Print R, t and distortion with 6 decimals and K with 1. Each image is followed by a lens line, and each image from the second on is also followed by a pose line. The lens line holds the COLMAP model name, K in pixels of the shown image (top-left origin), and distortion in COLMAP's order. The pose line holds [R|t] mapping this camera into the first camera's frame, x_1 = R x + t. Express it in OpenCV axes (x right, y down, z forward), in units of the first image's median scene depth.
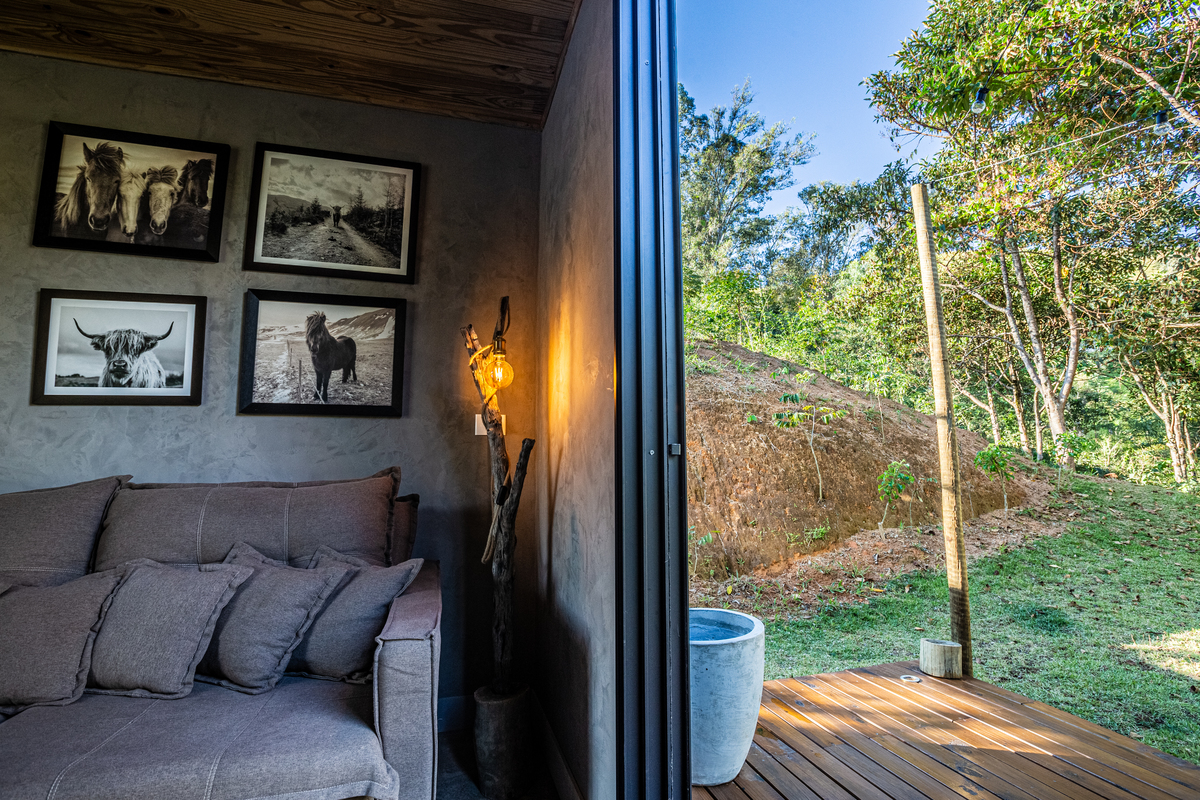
lens RADIAL K [[548.5, 0, 600.0], [0, 548.5, 400.0], [0, 0, 1]] dist [-0.056786, 0.020340]
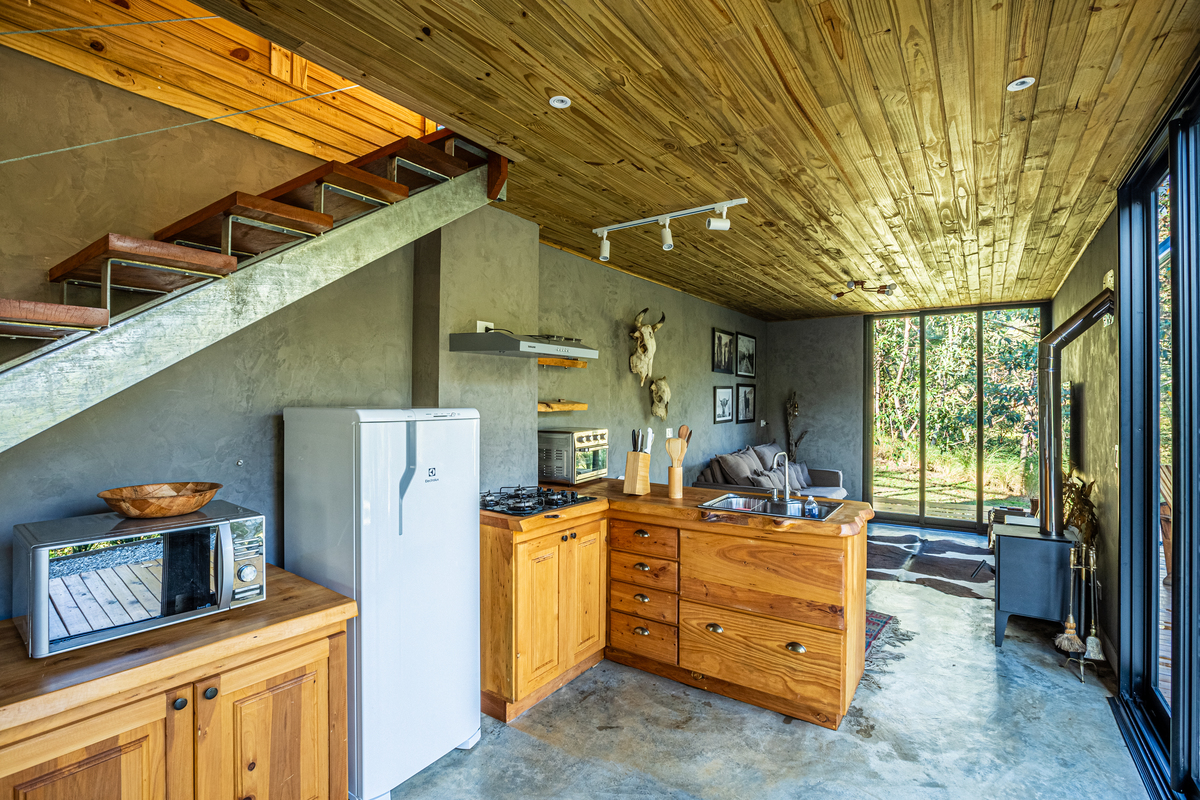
lens RADIAL K [[543.9, 0, 627.2], [0, 543.9, 400.3], [0, 0, 1]] dist [-0.056149, 0.054503]
pose [[0.764425, 0.009503, 0.644642, -3.163106], [-0.087155, 0.992236, 0.088722, -0.331274], [-0.638794, -0.124005, 0.759319, -0.979218]]
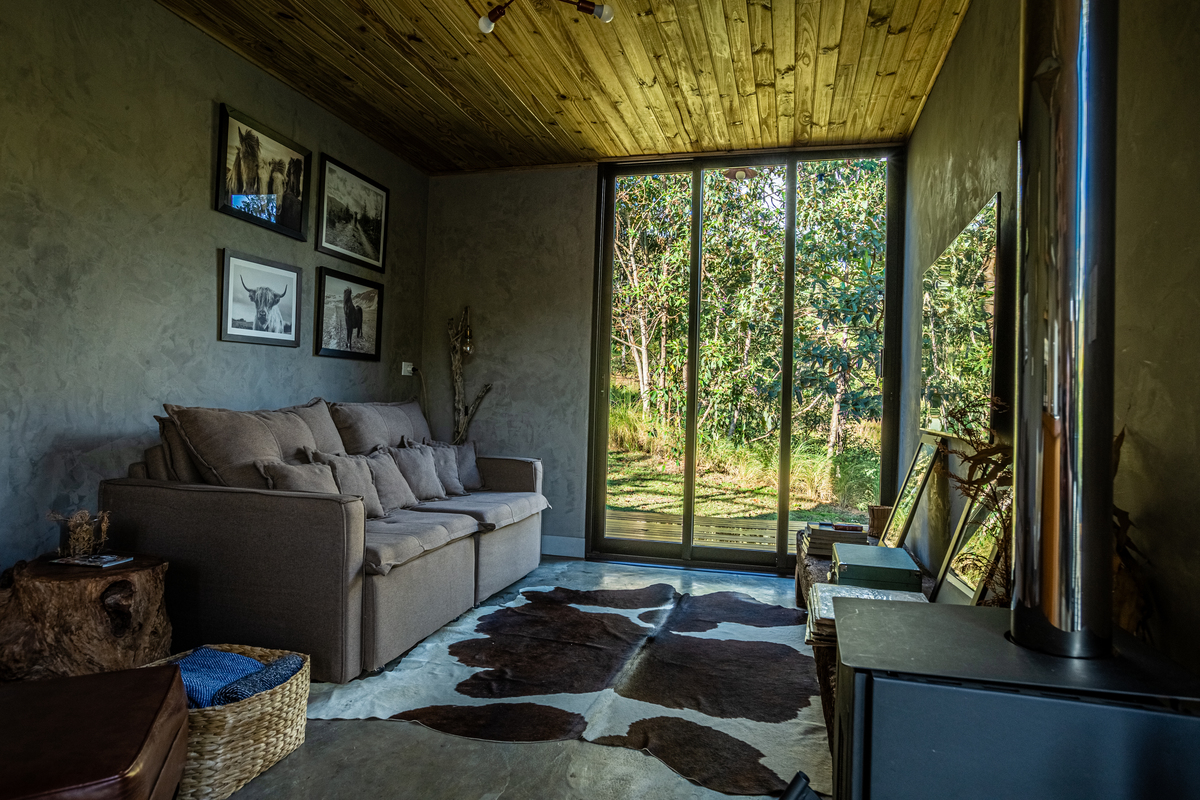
lens RADIAL K [[671.8, 0, 600.0], [0, 671.8, 400.0], [0, 0, 1]] dist [-0.003563, 0.001357]
pose [[0.526718, 0.023362, 0.849719, -1.760229], [-0.137390, 0.988819, 0.057978, -0.062443], [-0.838864, -0.147281, 0.524039, -0.586209]]
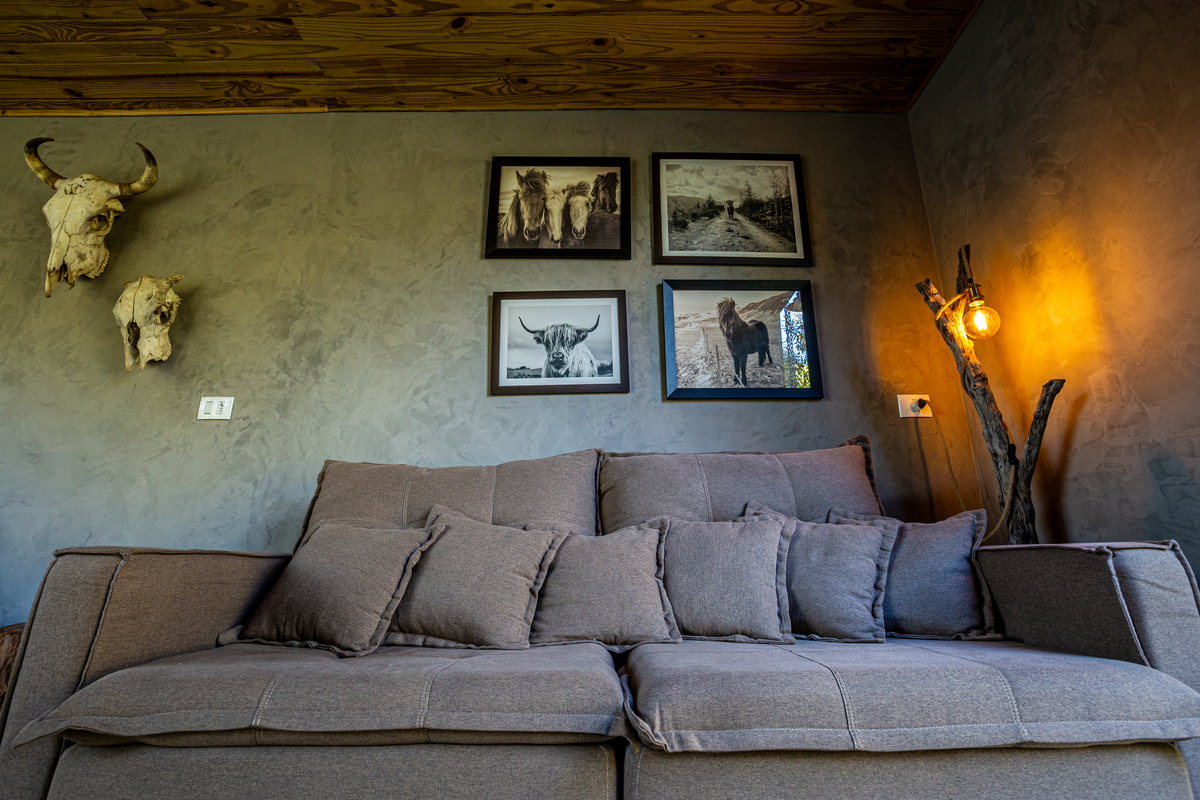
lens RADIAL K [[562.9, 0, 600.0], [0, 562.9, 400.0], [0, 0, 1]] dist [-0.057417, 0.023520]
pose [[0.960693, -0.077620, -0.266541, -0.504107], [0.032764, 0.985108, -0.168784, 0.191039], [0.275673, 0.153416, 0.948930, -0.004729]]
